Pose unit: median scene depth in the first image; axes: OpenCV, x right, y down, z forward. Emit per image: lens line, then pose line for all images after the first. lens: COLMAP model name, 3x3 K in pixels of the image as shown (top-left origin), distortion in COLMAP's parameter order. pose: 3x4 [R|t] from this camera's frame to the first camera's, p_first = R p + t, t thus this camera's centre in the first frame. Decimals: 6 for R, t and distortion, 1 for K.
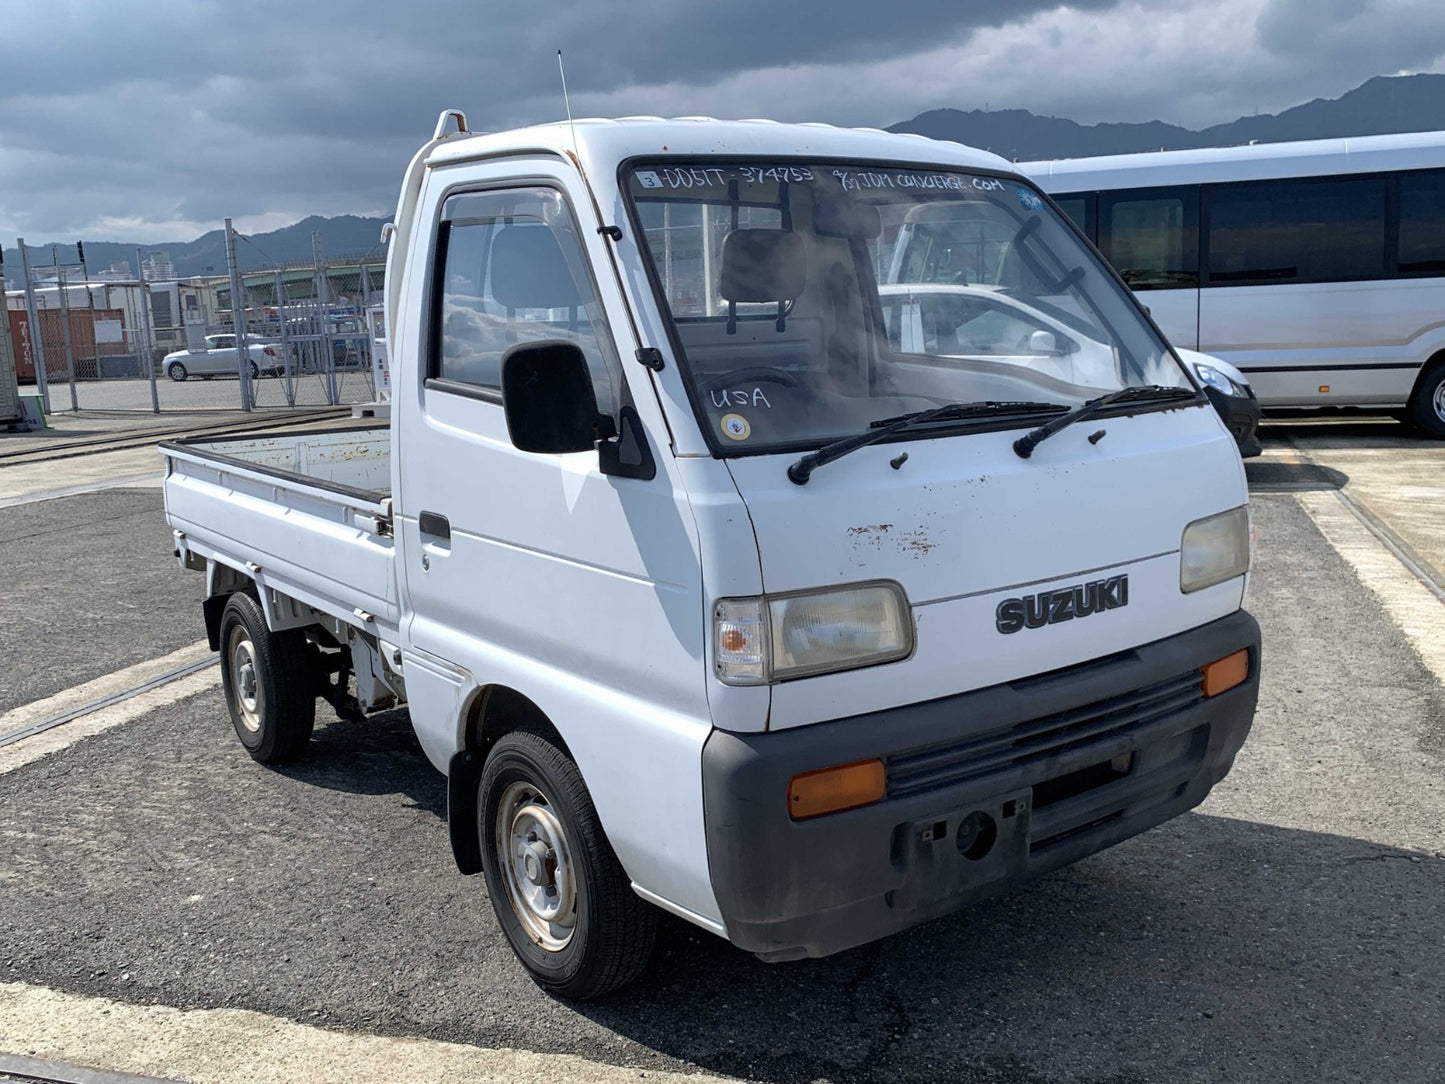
lens RADIAL K [[1374.4, 0, 704.0], [0, 1374.4, 538.4], [0, 0, 1]] dist [0.159539, -0.486031]
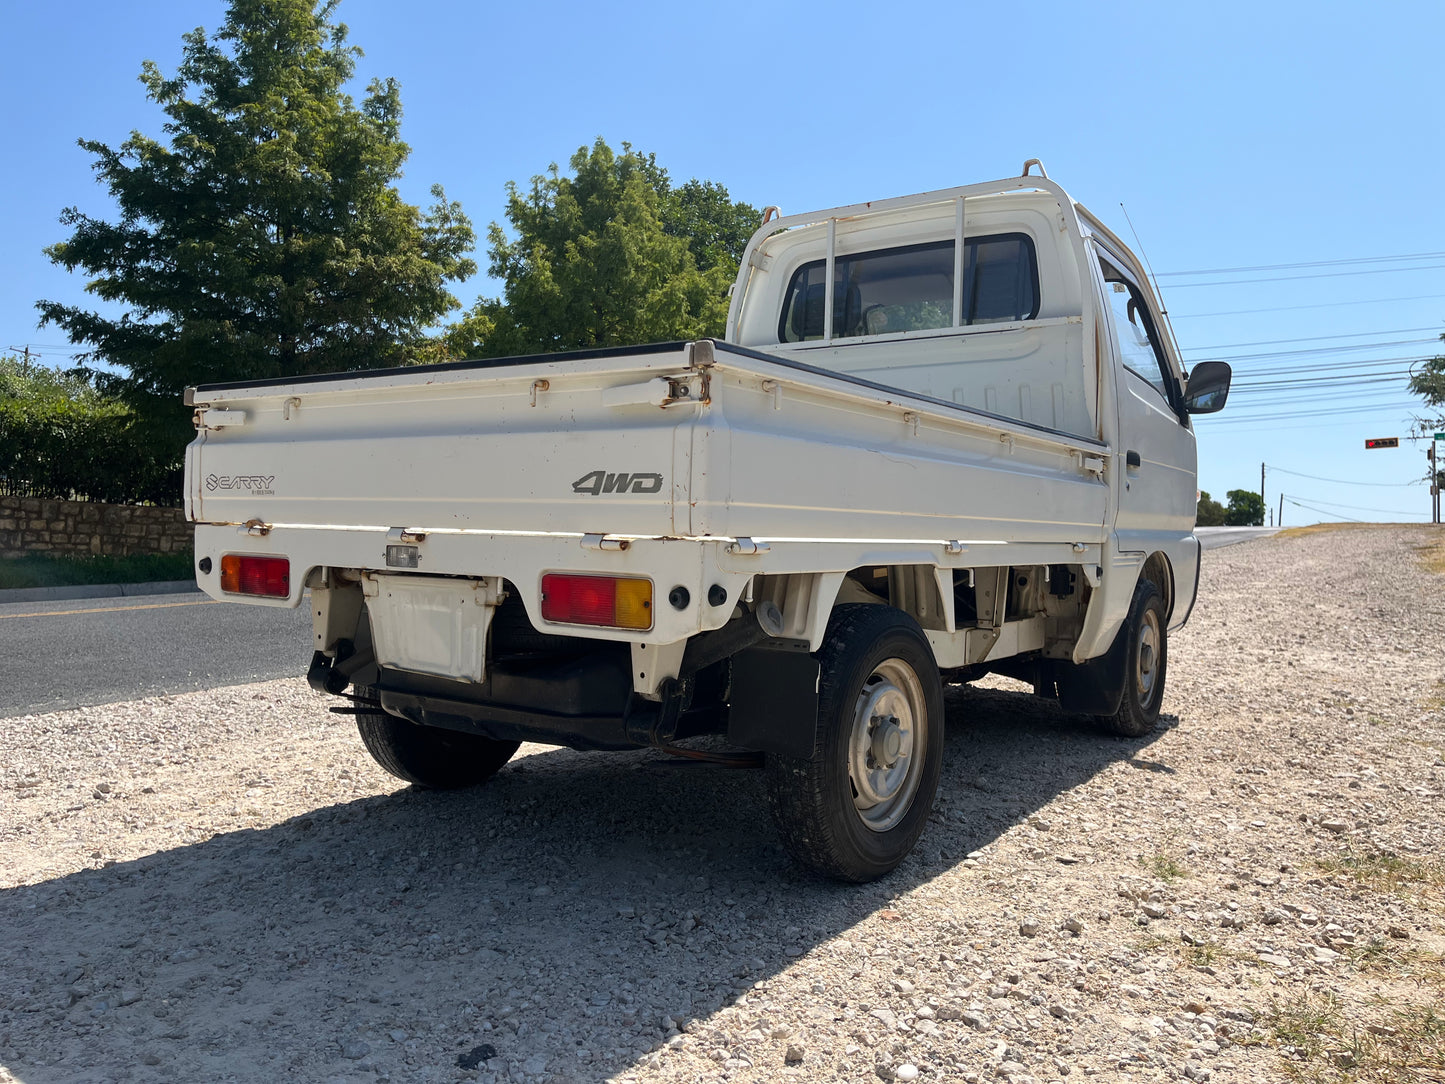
lens RADIAL K [[1084.1, 0, 740.1], [0, 1084.1, 544.0], [0, 0, 1]] dist [0.060093, -0.080575]
pose [[-0.344436, 0.009443, 0.938762, -1.336792], [0.142887, 0.988827, 0.042479, -0.033165], [-0.927872, 0.148768, -0.341937, 2.113185]]
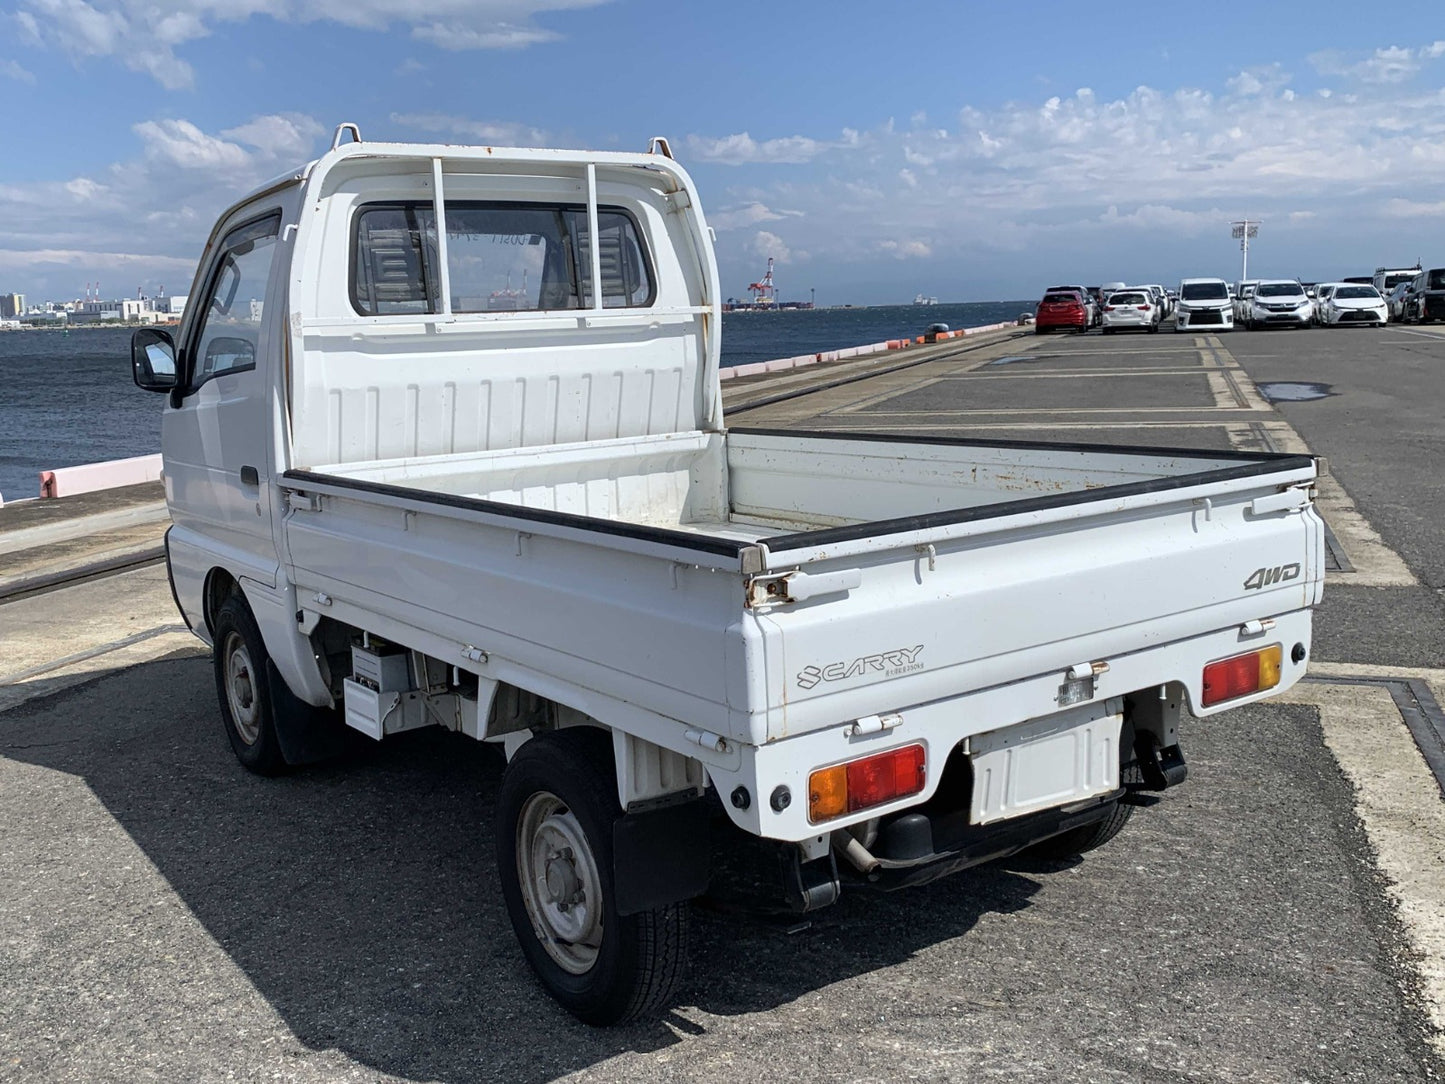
lens RADIAL K [[1374.4, 0, 704.0], [0, 1374.4, 538.4], [0, 0, 1]] dist [0.159539, -0.486031]
pose [[-0.996714, 0.074681, 0.031376, -0.285328], [0.080732, 0.947549, 0.309246, -0.440486], [-0.006636, 0.310763, -0.950464, 2.944344]]
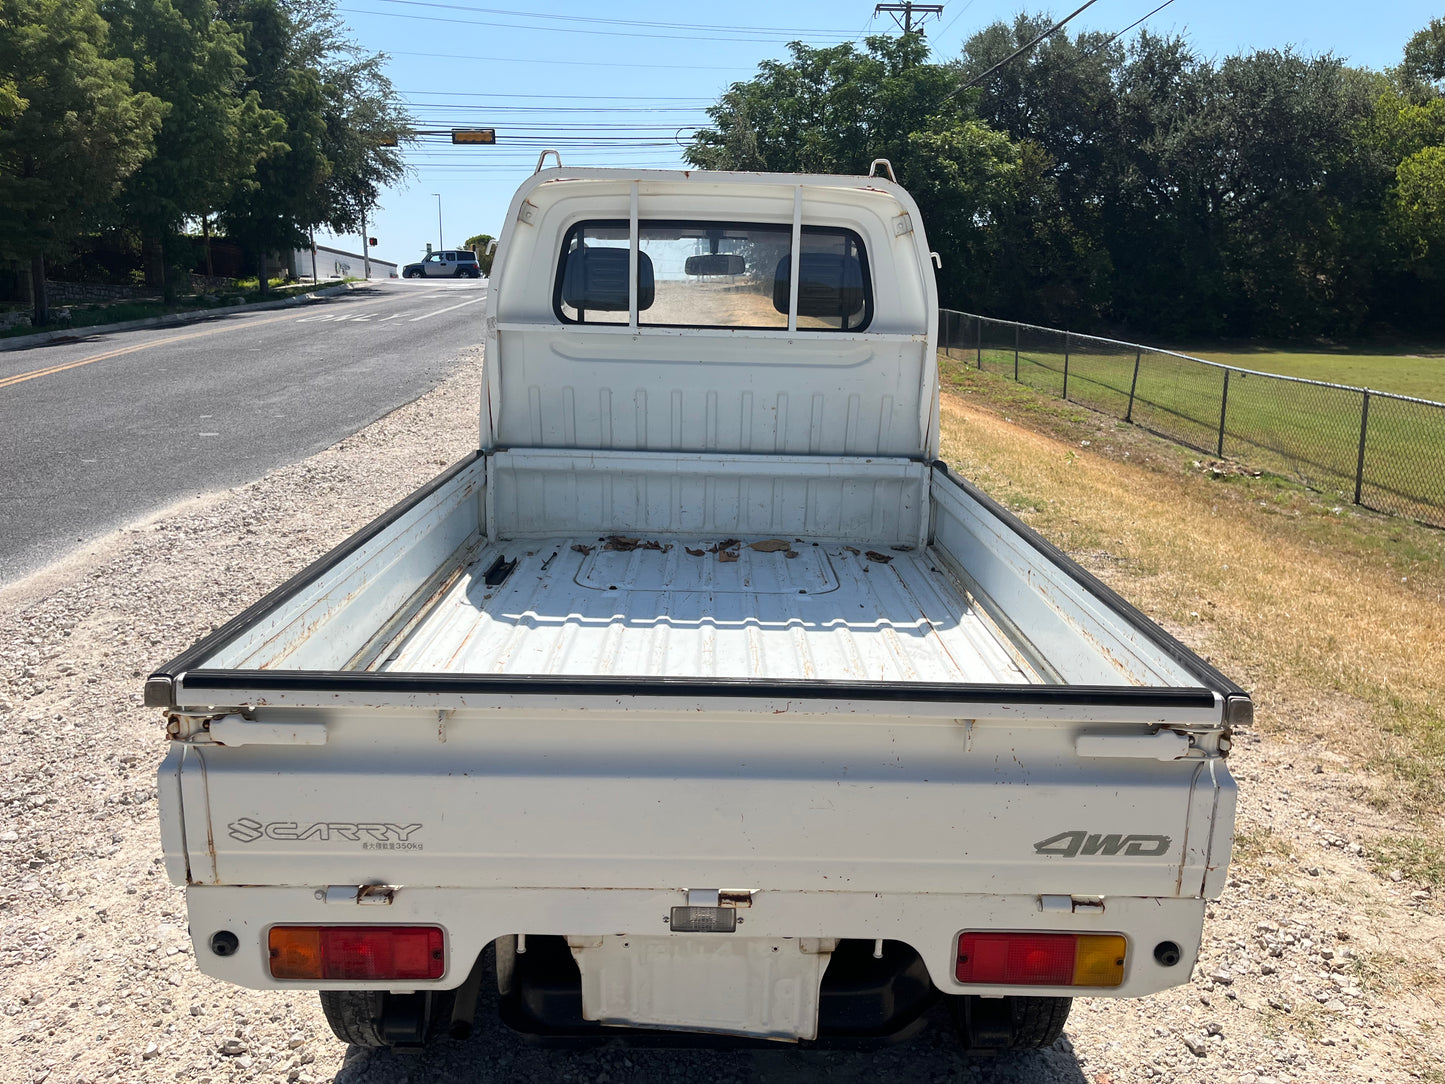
lens RADIAL K [[1084.1, 0, 740.1], [0, 1084.1, 544.0], [0, 0, 1]] dist [0.060093, -0.080575]
pose [[-0.827686, -0.119974, 0.548217, -0.818725], [0.090626, 0.935484, 0.341549, -0.417370], [-0.553825, 0.332378, -0.763415, 2.444733]]
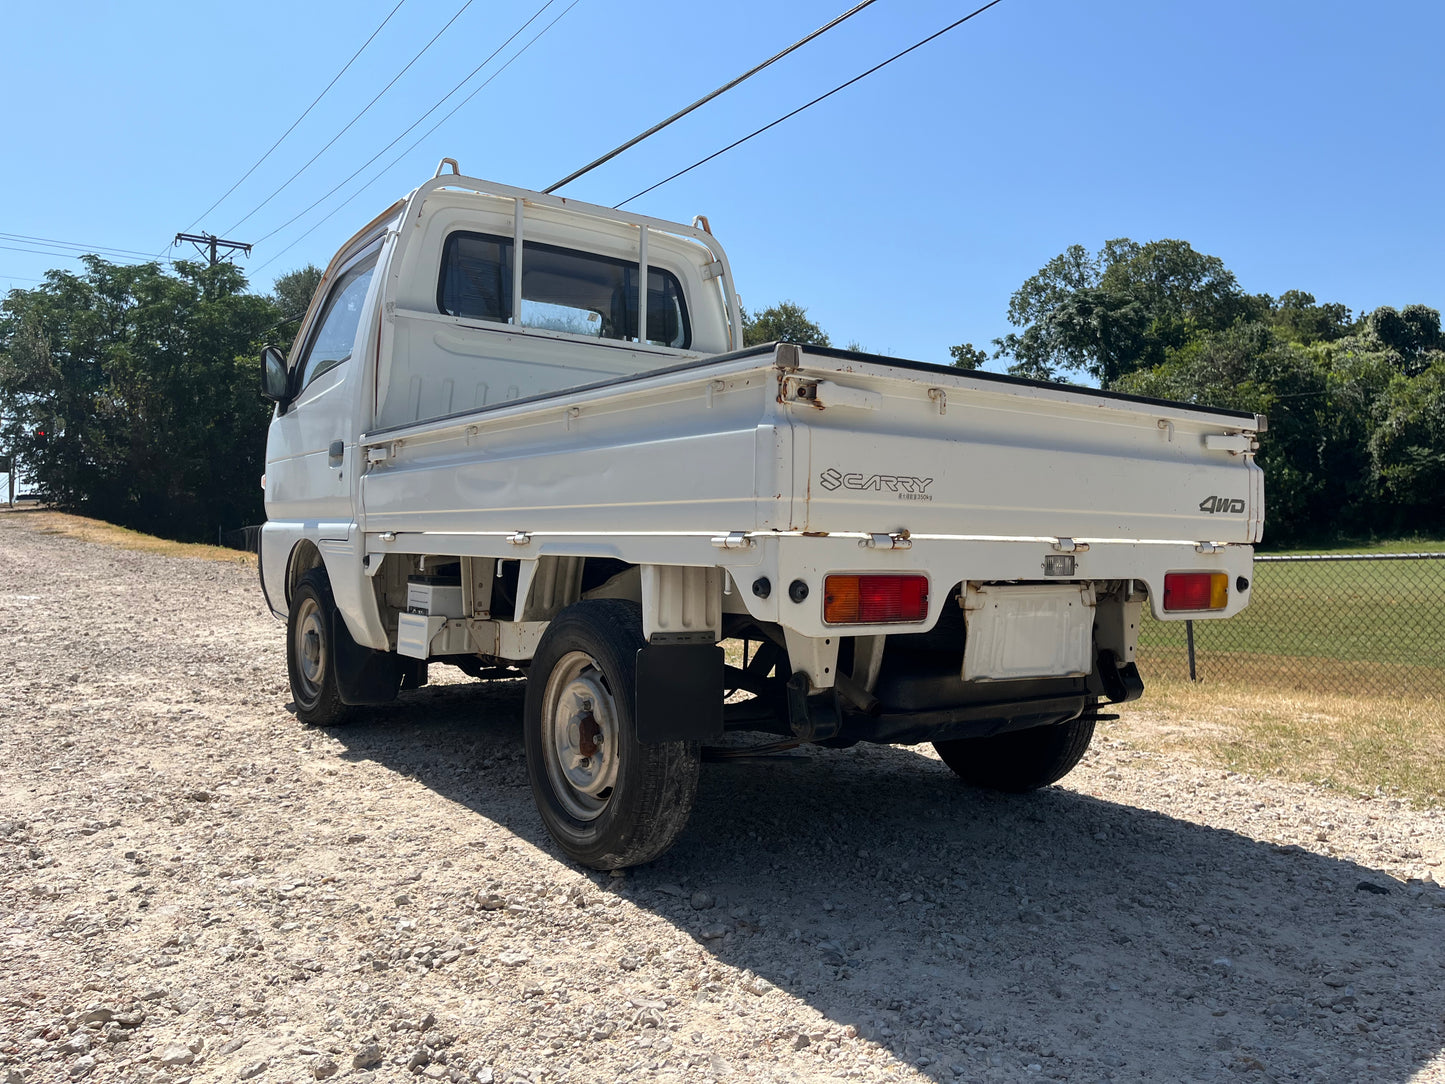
lens RADIAL K [[1084.1, 0, 740.1], [0, 1084.1, 544.0], [0, 0, 1]] dist [0.060093, -0.080575]
pose [[-0.999839, 0.015684, -0.008722, -0.250883], [0.013998, 0.985719, 0.167813, -0.185113], [0.011229, 0.167664, -0.985780, 2.886662]]
